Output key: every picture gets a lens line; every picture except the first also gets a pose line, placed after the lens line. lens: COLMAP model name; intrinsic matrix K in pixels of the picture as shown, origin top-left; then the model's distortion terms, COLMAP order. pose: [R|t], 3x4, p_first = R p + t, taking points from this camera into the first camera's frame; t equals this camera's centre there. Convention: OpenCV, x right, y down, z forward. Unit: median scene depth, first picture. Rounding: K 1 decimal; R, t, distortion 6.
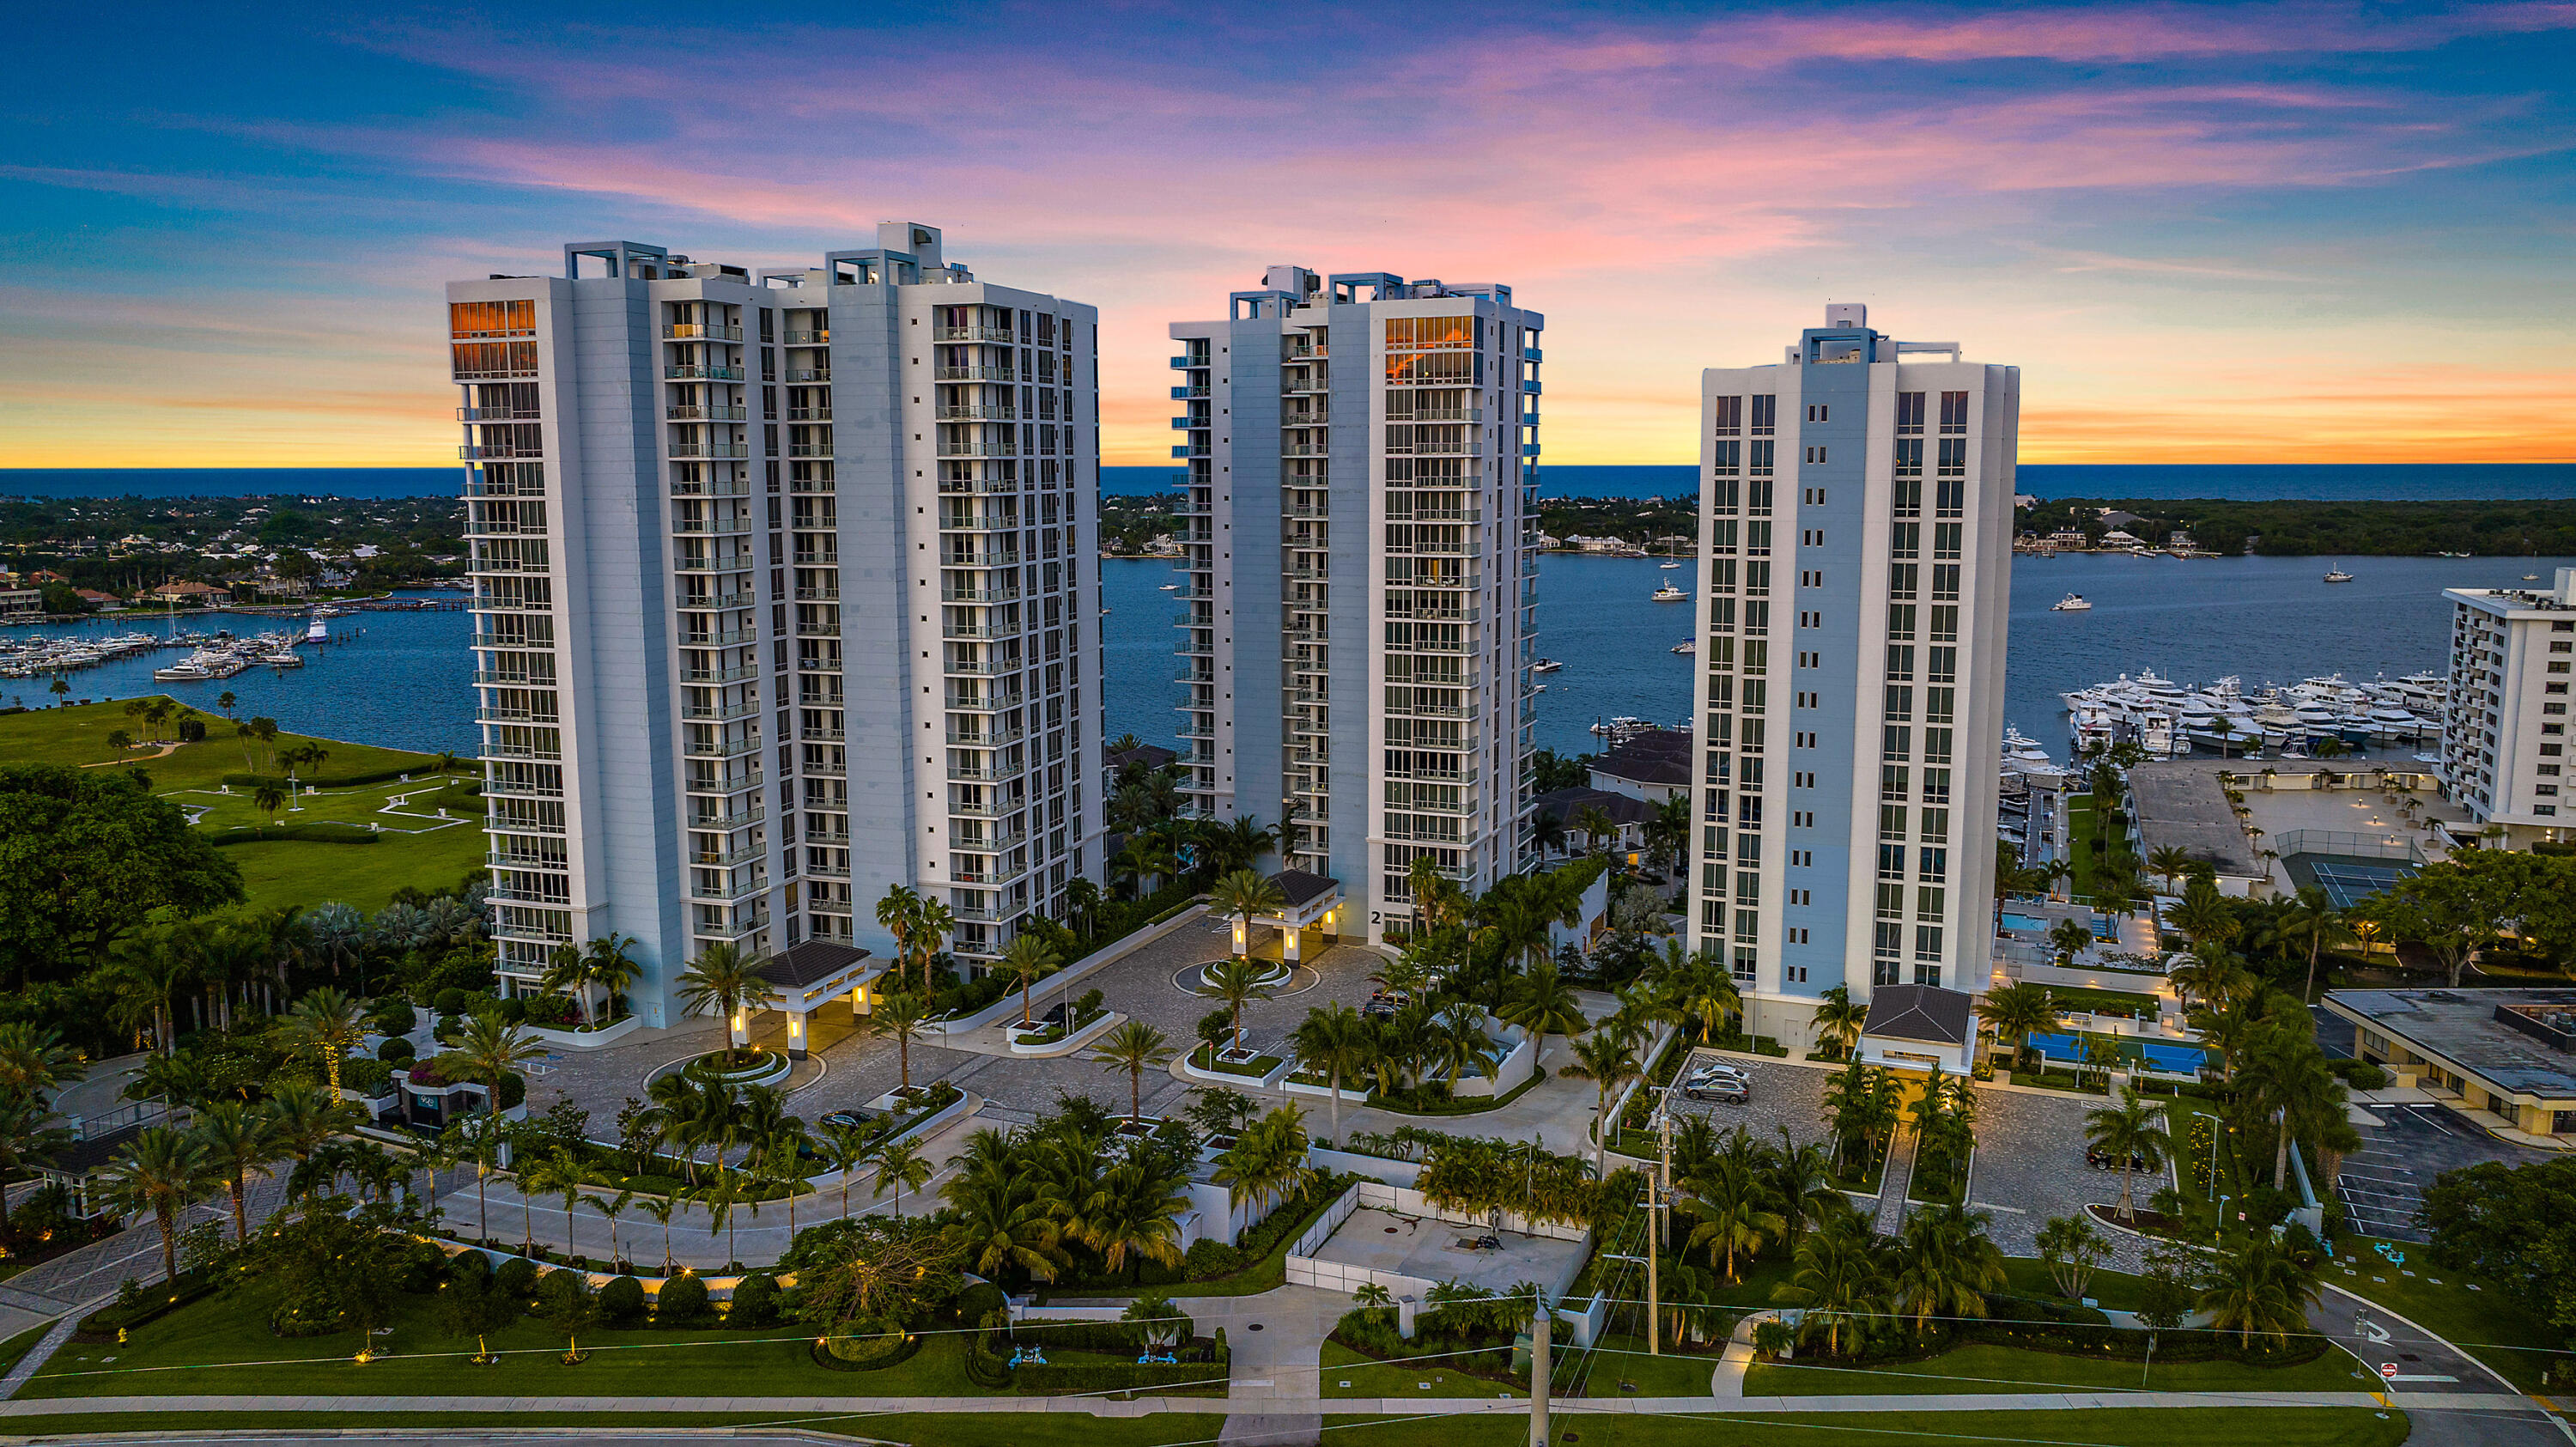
lens RADIAL K [[1816.1, 0, 1288.0], [0, 1816.1, 723.5], [0, 0, 1]] dist [-0.012015, -0.002426]
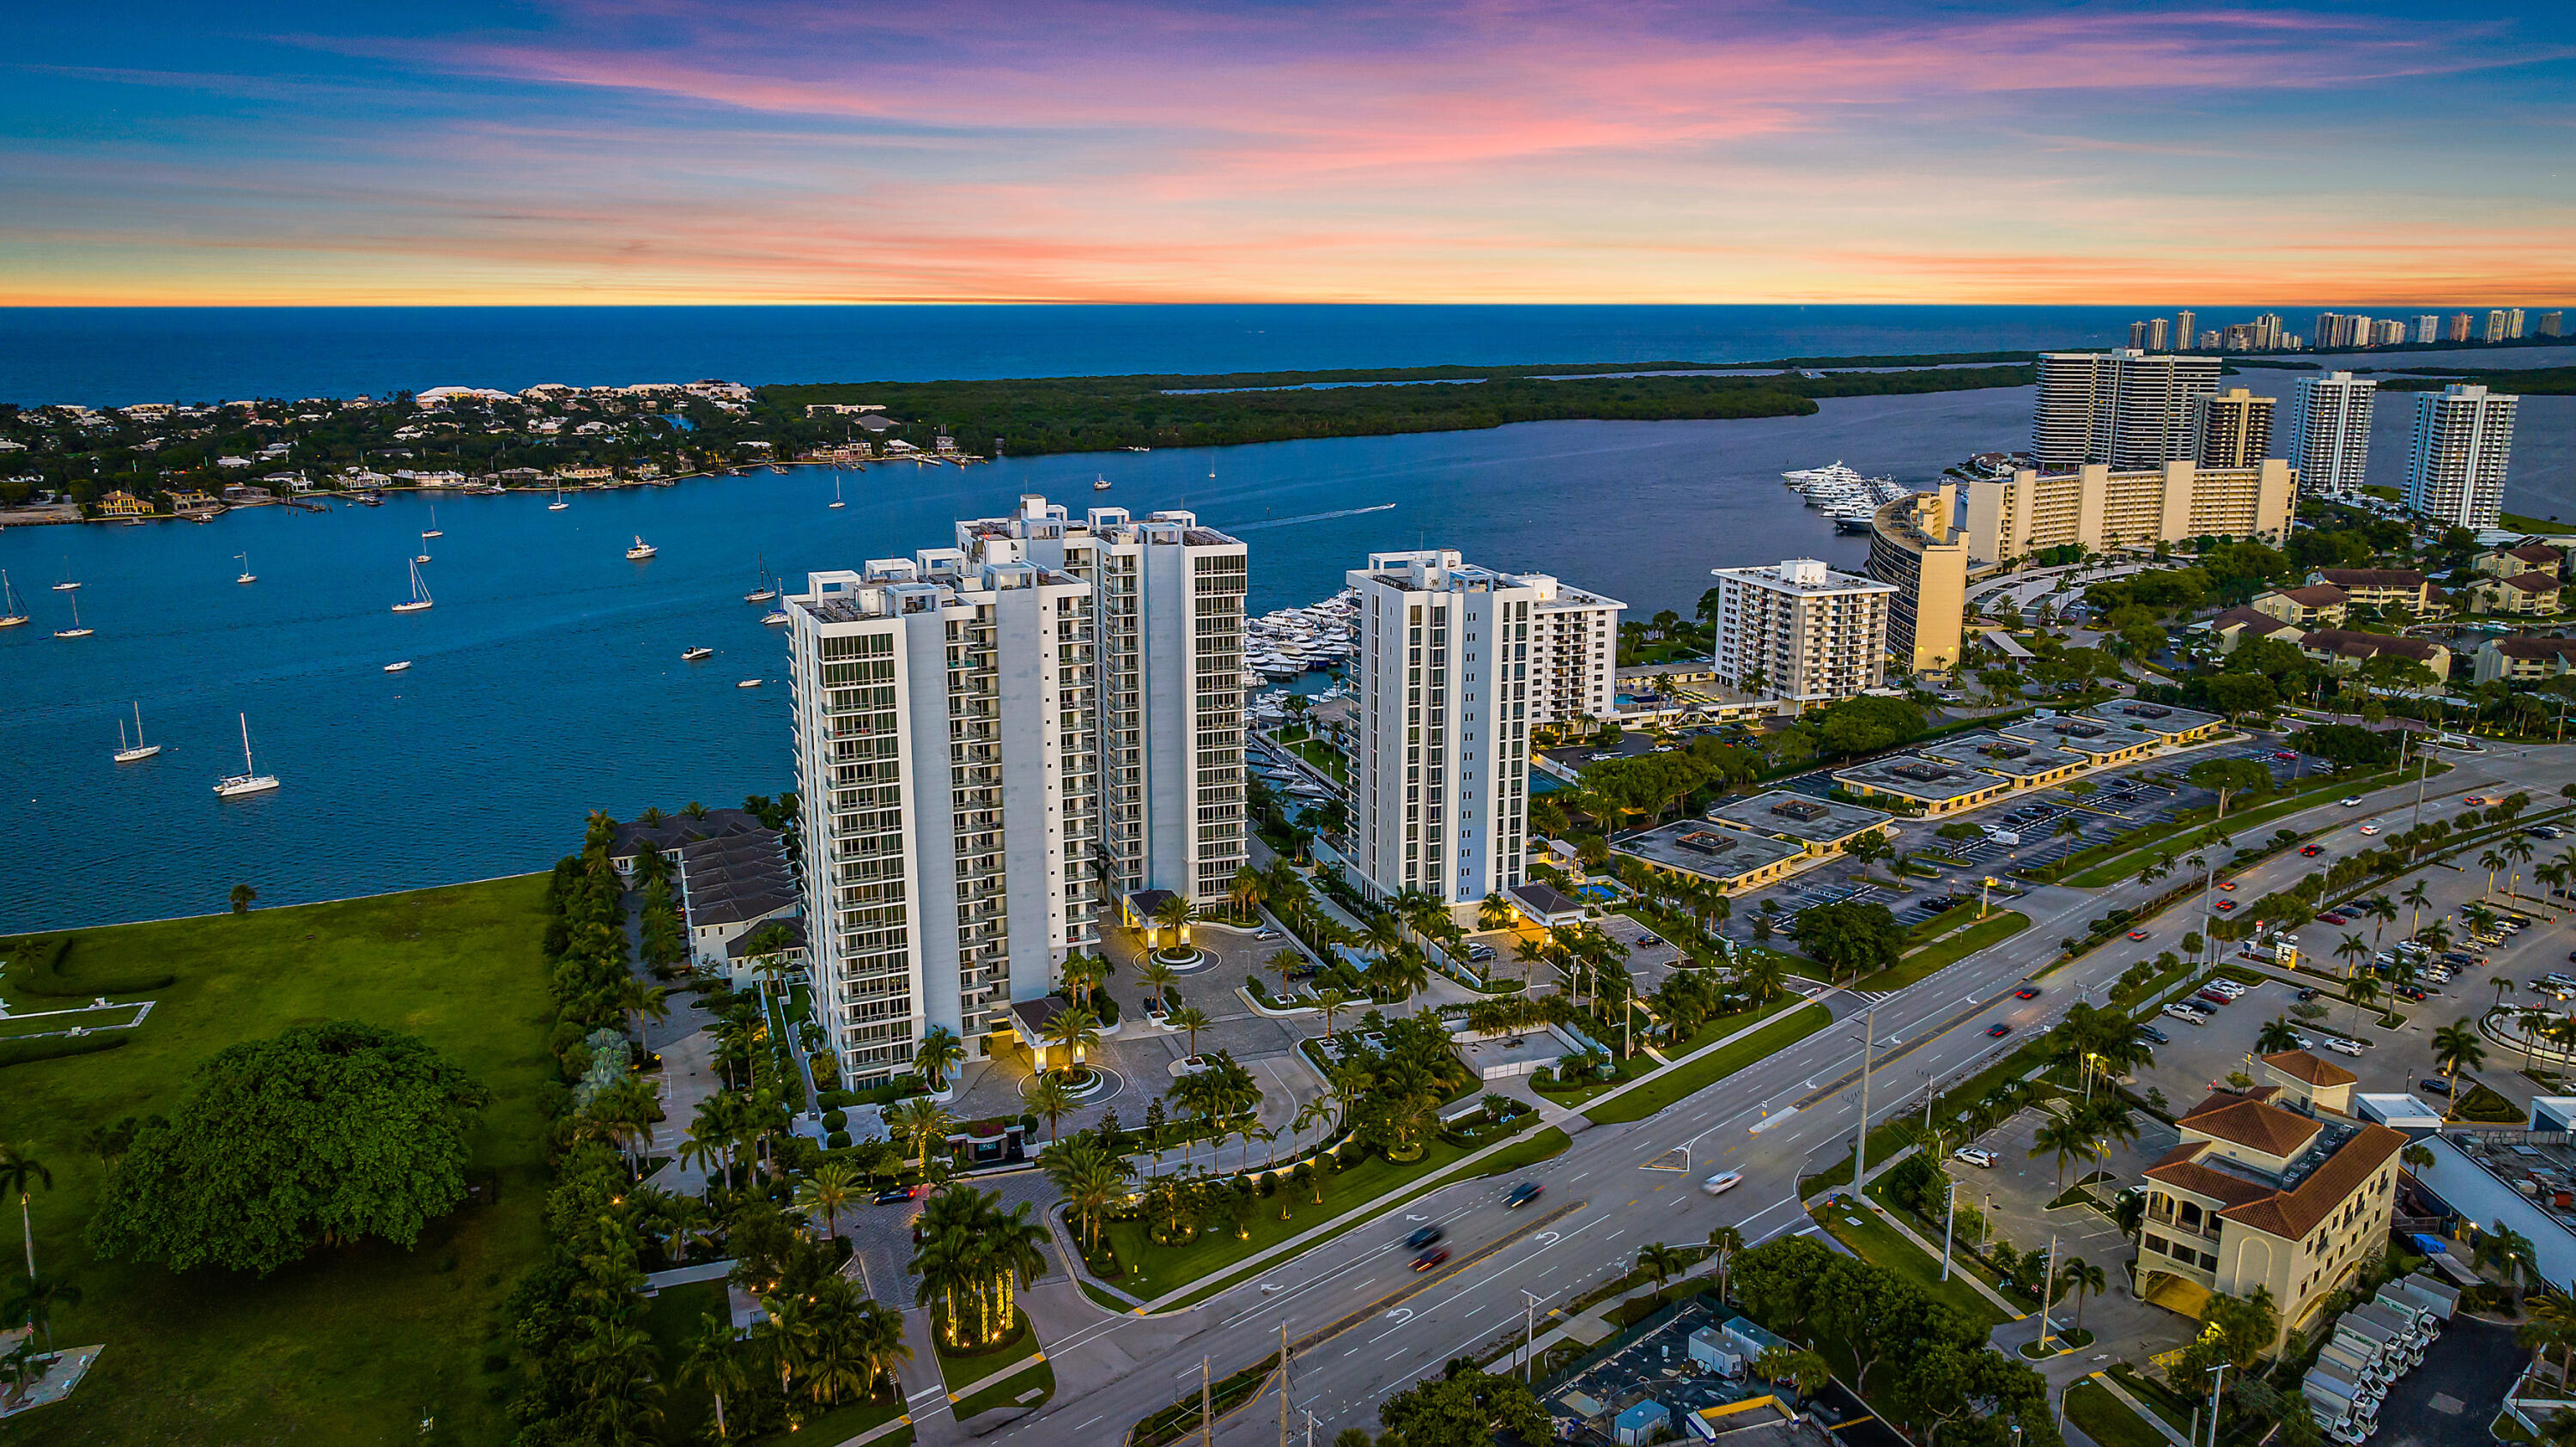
lens RADIAL K [[1816.1, 0, 1288.0], [0, 1816.1, 723.5], [0, 0, 1]] dist [-0.012015, -0.002426]
pose [[0.737606, -0.150092, 0.658339, -1.117695], [0.094840, 0.988346, 0.119069, -0.291775], [-0.668538, -0.025389, 0.743245, -0.339494]]
